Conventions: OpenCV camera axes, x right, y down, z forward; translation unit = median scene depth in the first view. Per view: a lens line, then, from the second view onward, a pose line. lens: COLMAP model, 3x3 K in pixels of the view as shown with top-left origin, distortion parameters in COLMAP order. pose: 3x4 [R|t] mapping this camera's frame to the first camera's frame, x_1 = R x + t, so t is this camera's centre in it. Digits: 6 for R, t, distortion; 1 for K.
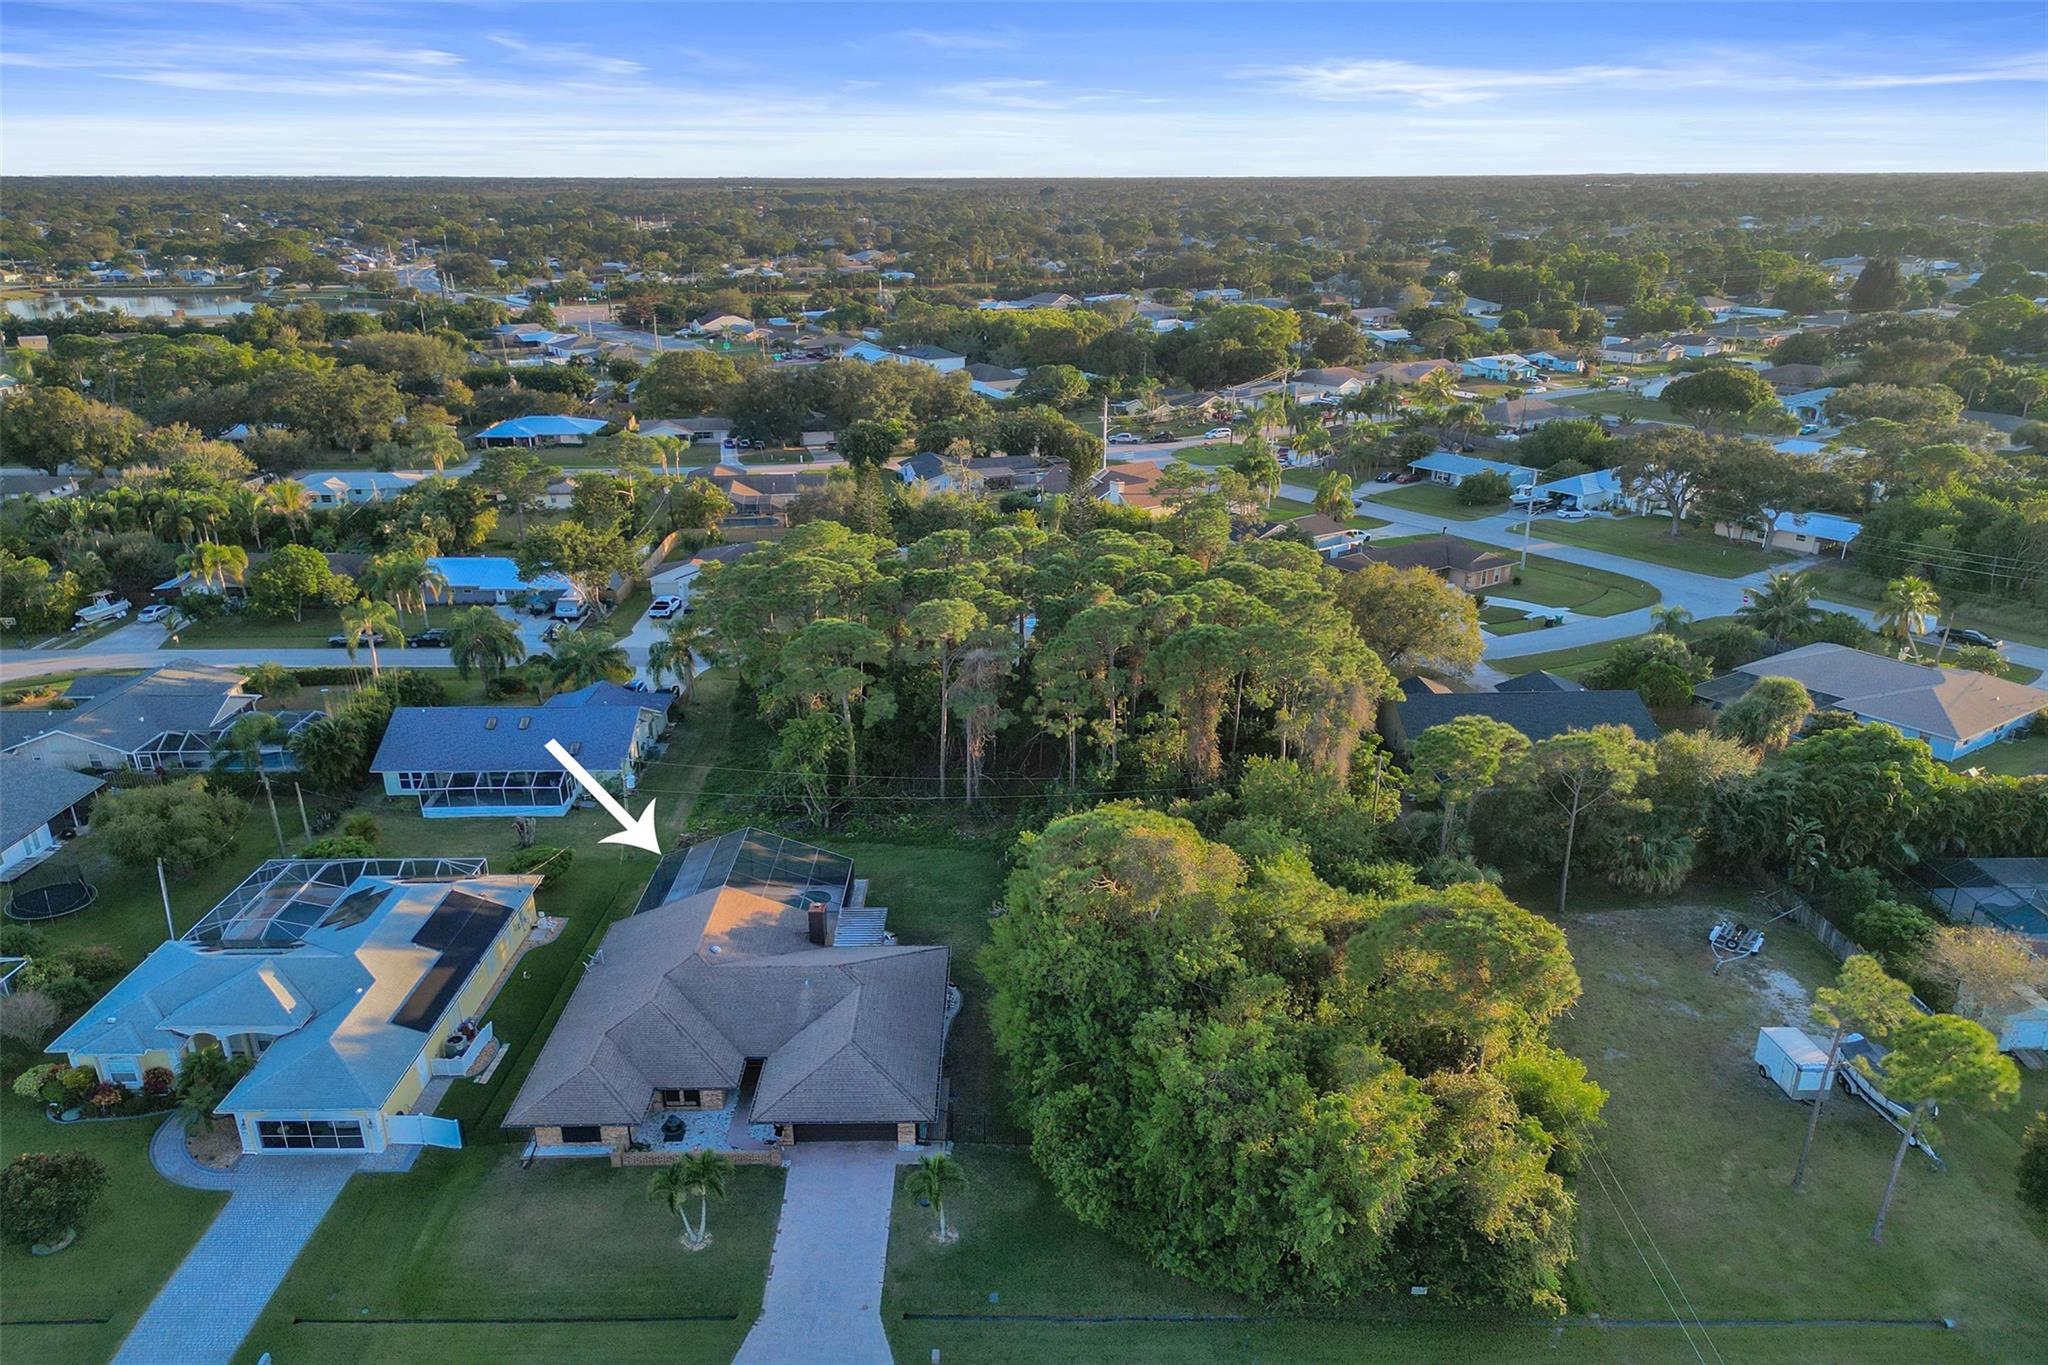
lens RADIAL K [[1452.2, 0, 1020.6], [0, 1452.2, 726.2], [0, 0, 1]] dist [0.066121, -0.072065]
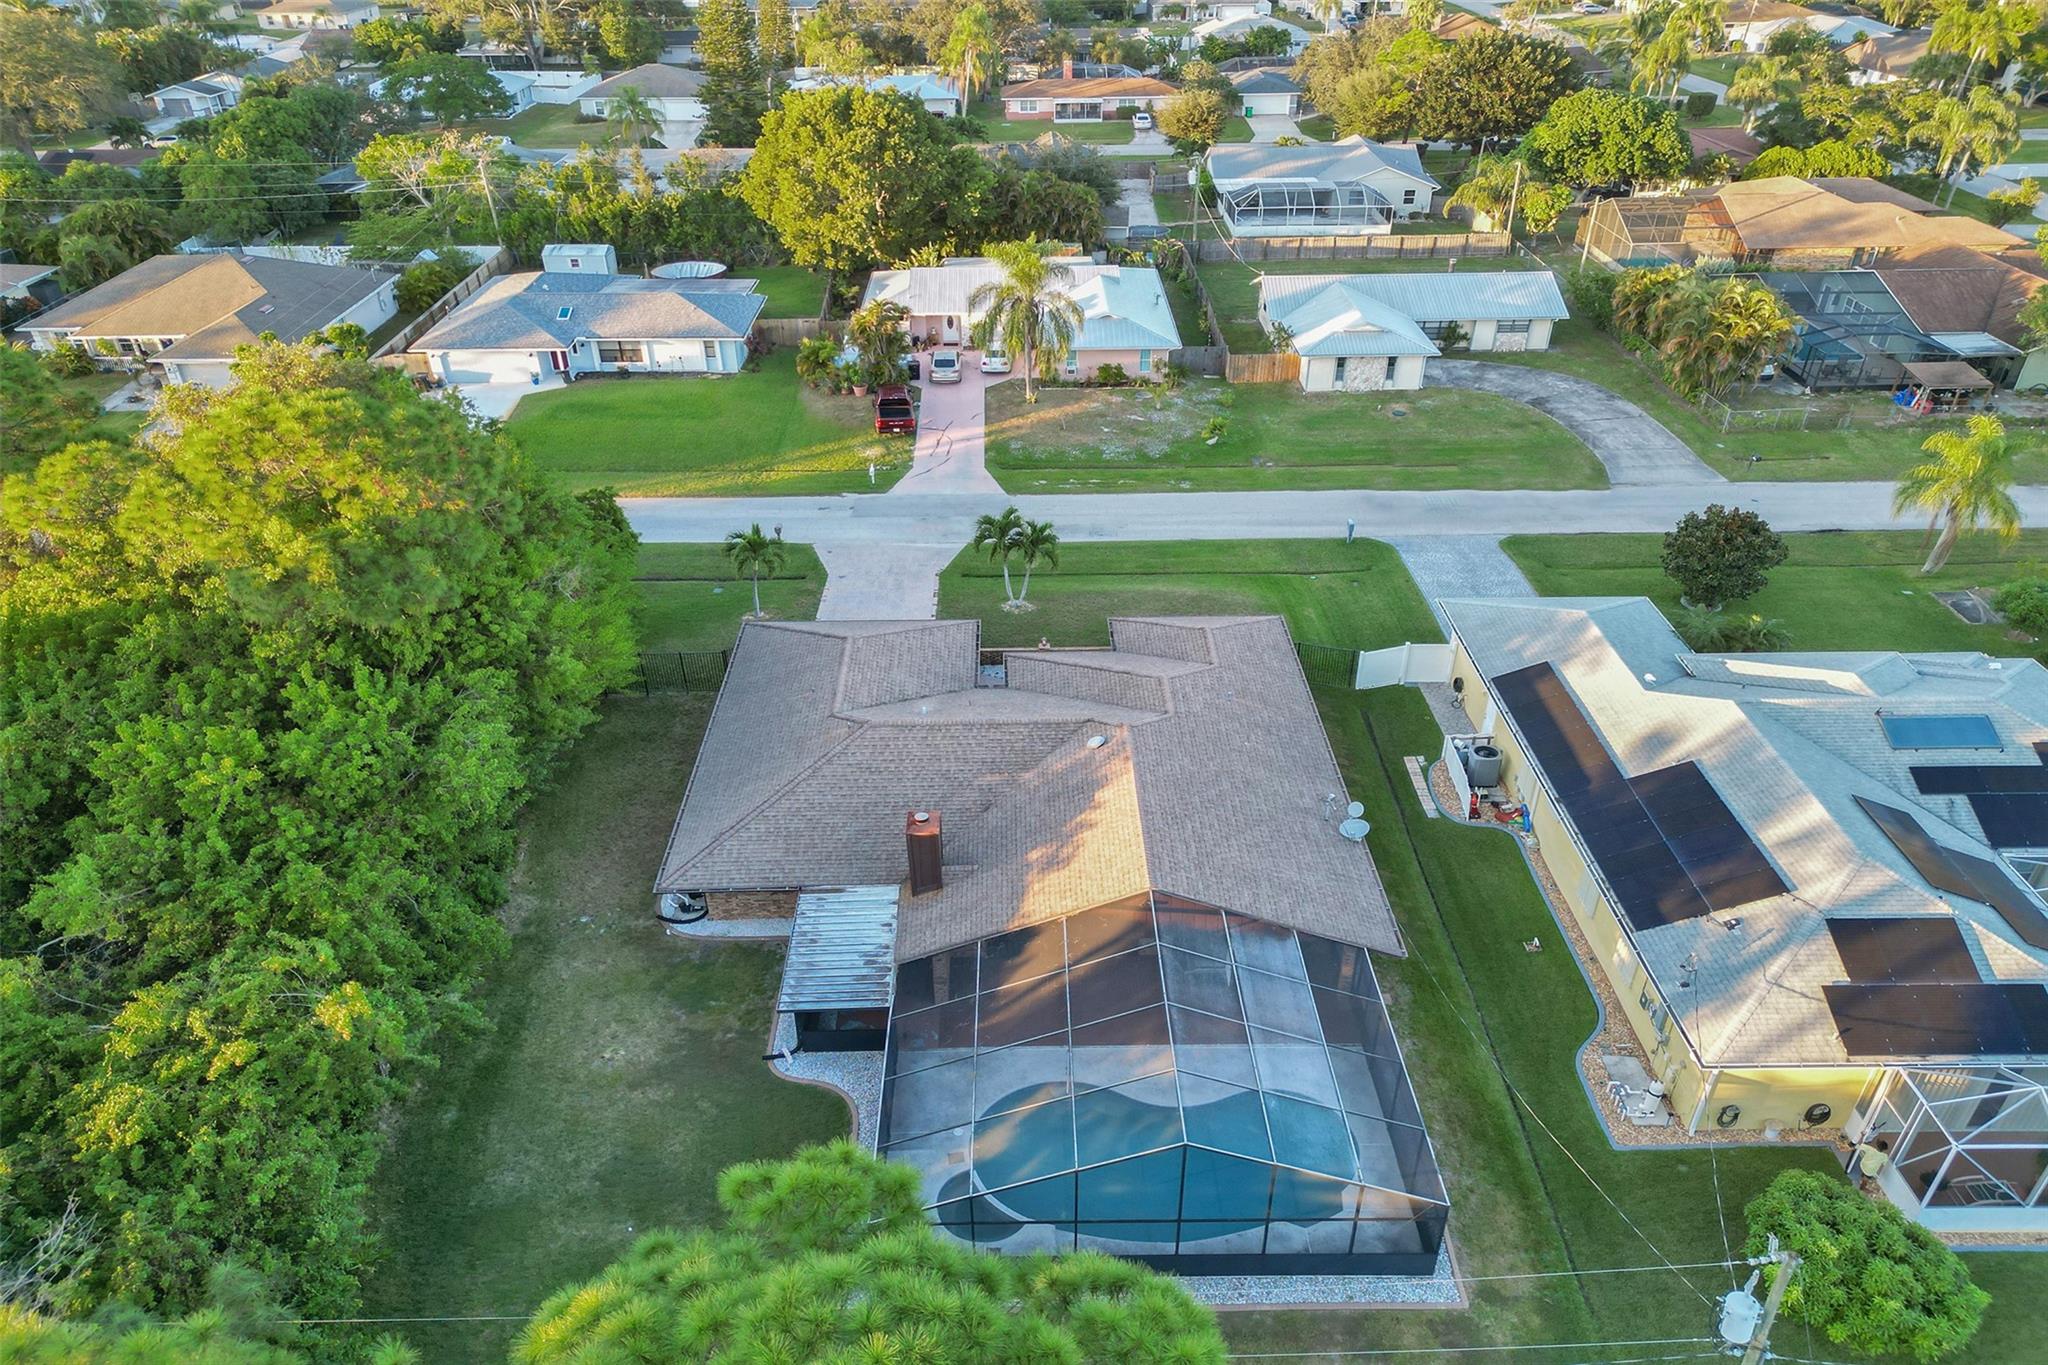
lens RADIAL K [[1445.6, 0, 1008.0], [0, 1445.6, 741.9], [0, 0, 1]] dist [0.070936, -0.072490]
pose [[-0.999926, 0.010783, 0.005651, -0.142282], [0.011064, 0.611127, 0.791455, -0.214349], [0.005081, 0.791459, -0.611201, 1.047689]]
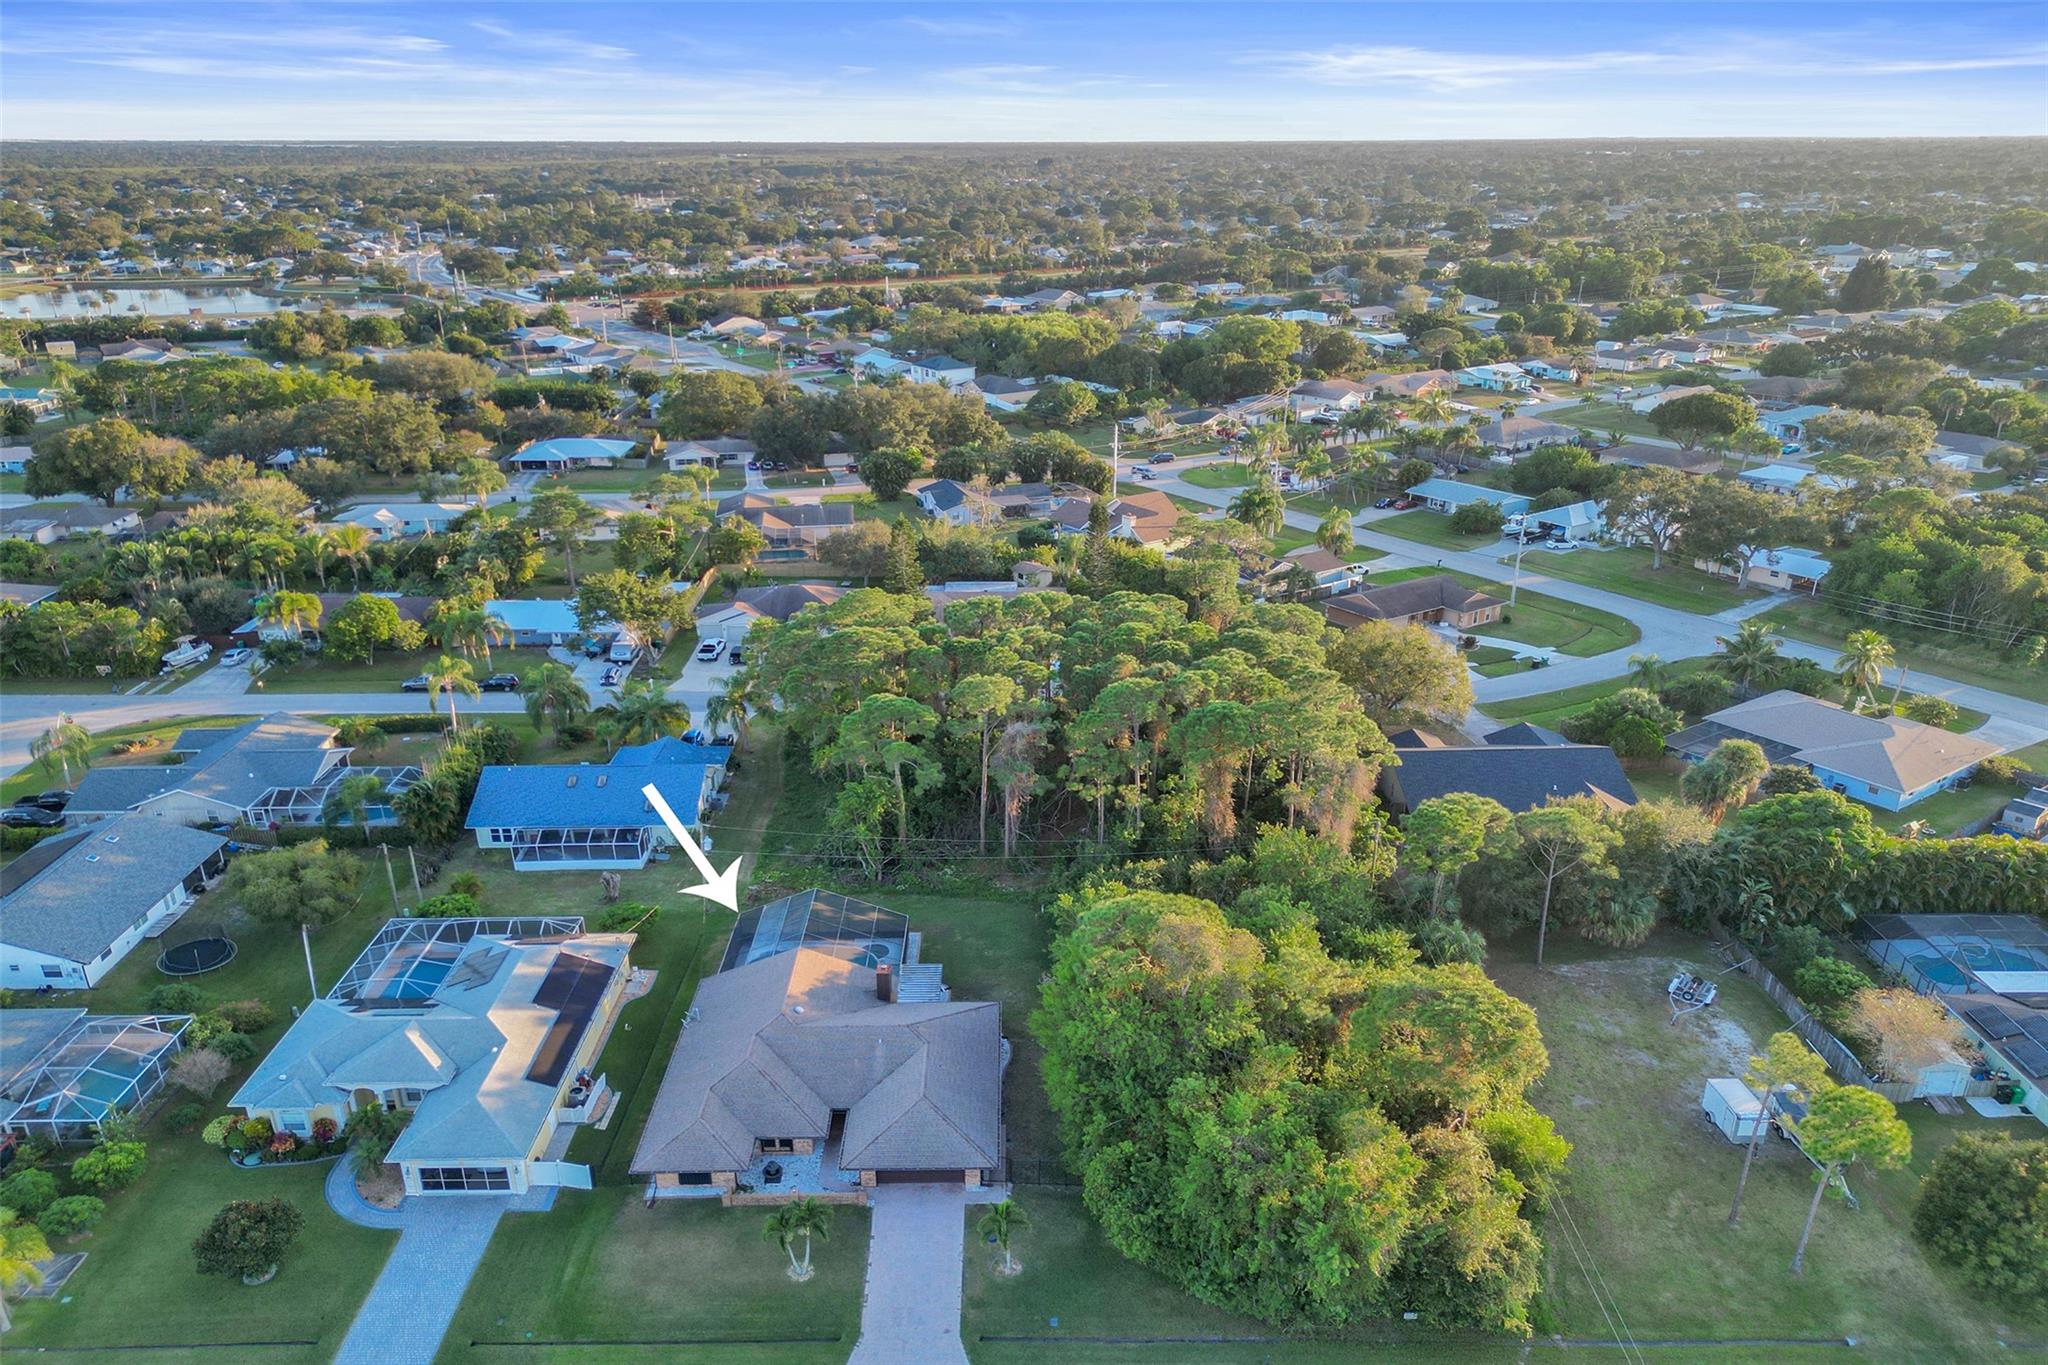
lens RADIAL K [[1448.7, 0, 1020.1], [0, 1448.7, 733.9], [0, 0, 1]] dist [0.065712, -0.072040]
pose [[0.999997, -0.002110, 0.001171, -0.028287], [0.002080, 0.999680, 0.025204, -0.072696], [-0.001224, -0.025201, 0.999682, -0.108936]]
